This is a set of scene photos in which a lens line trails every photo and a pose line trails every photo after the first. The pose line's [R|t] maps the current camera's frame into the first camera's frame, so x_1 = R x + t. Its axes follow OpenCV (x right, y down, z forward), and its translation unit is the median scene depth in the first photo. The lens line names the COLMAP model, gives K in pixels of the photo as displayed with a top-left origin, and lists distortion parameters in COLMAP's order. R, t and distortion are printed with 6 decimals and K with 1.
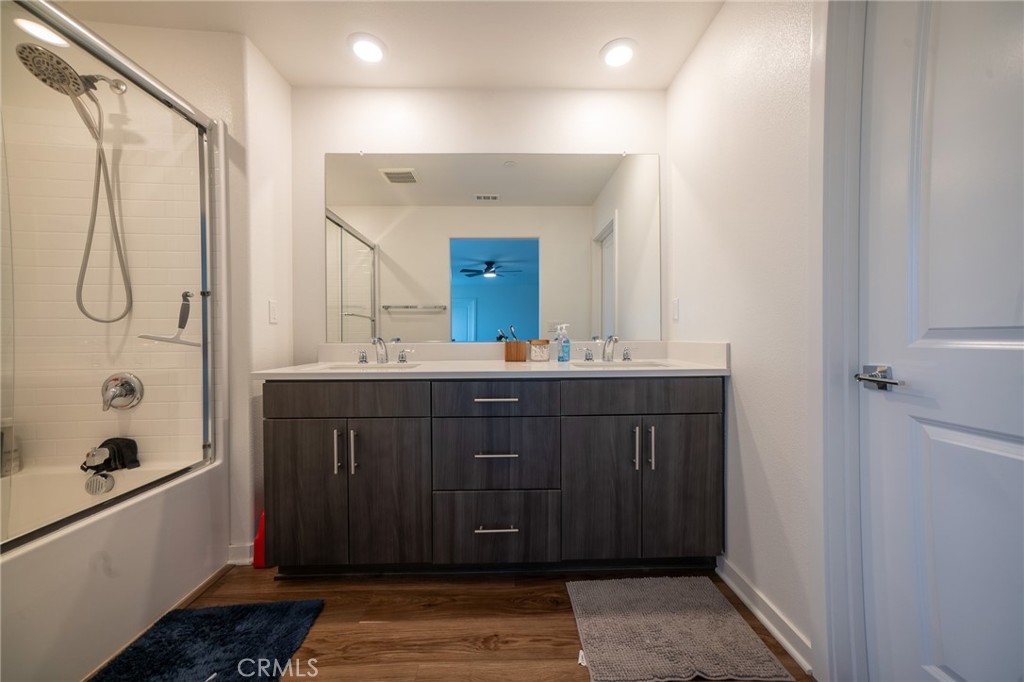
lens RADIAL K [[378.9, 0, 512.0], [0, 378.9, 341.0], [0, 0, 1]] dist [-0.020361, 0.024421]
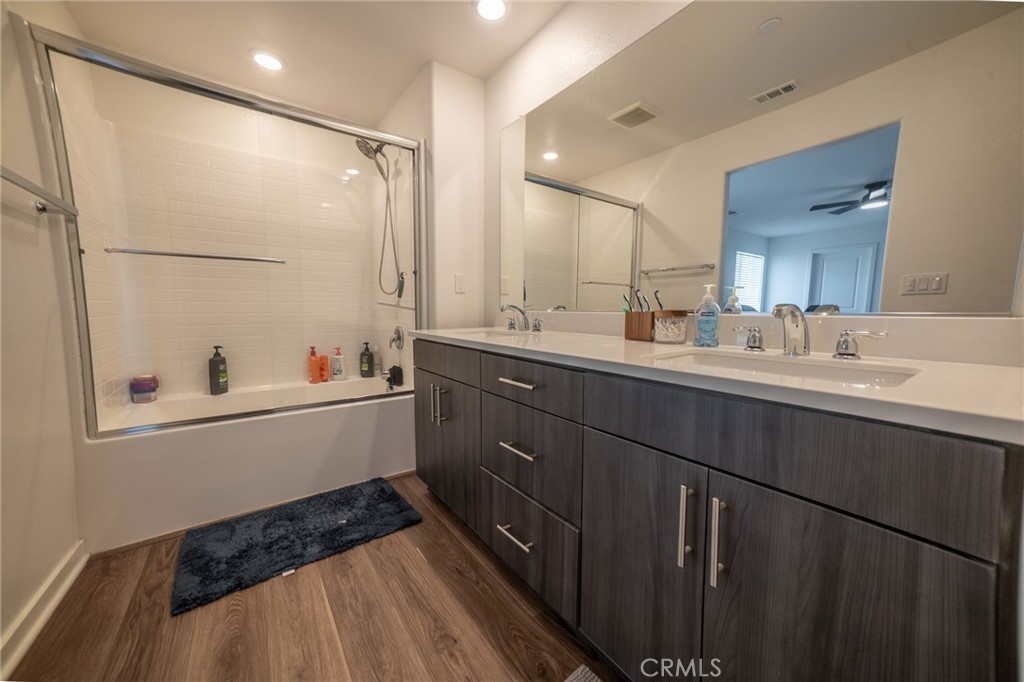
lens RADIAL K [[378.9, 0, 512.0], [0, 378.9, 341.0], [0, 0, 1]] dist [-0.020361, 0.024421]
pose [[0.566978, 0.082905, -0.819550, 0.588605], [-0.013972, 0.995747, 0.091063, -0.006259], [0.823614, -0.040180, 0.565725, 0.530604]]
